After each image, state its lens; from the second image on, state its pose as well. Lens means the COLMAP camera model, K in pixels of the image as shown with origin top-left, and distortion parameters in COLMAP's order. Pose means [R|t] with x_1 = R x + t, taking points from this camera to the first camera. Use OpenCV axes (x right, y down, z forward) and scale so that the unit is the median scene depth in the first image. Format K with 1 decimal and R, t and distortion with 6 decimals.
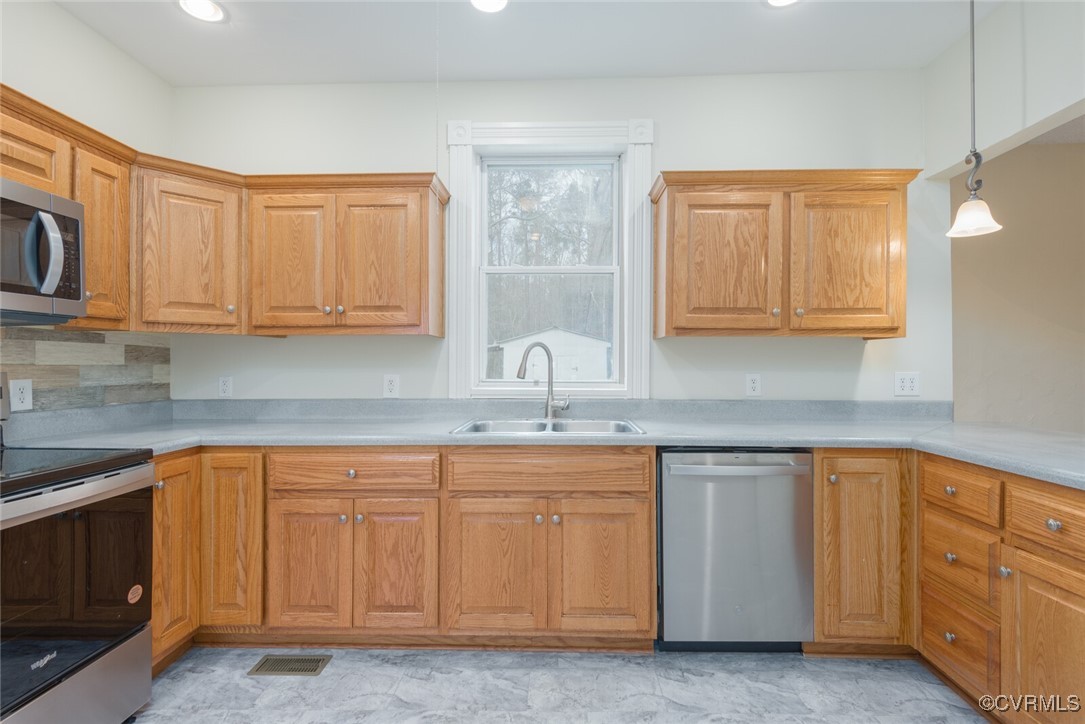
lens RADIAL K [[509.1, 0, 549.4], [0, 509.1, 364.6], [0, 0, 1]] dist [0.009950, -0.009507]
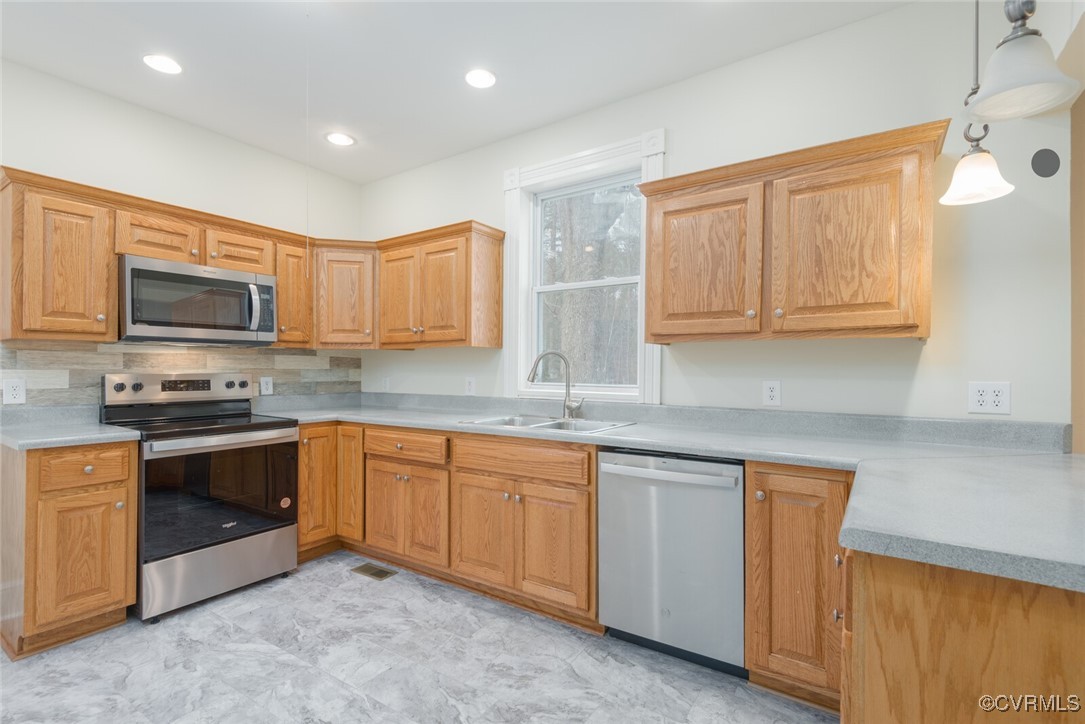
lens RADIAL K [[509.1, 0, 519.5], [0, 509.1, 373.5], [0, 0, 1]] dist [0.009950, -0.009507]
pose [[0.835335, 0.007488, -0.549690, 0.632392], [-0.005658, 0.999971, 0.005023, 0.002511], [0.549712, -0.001086, 0.835353, -0.003349]]
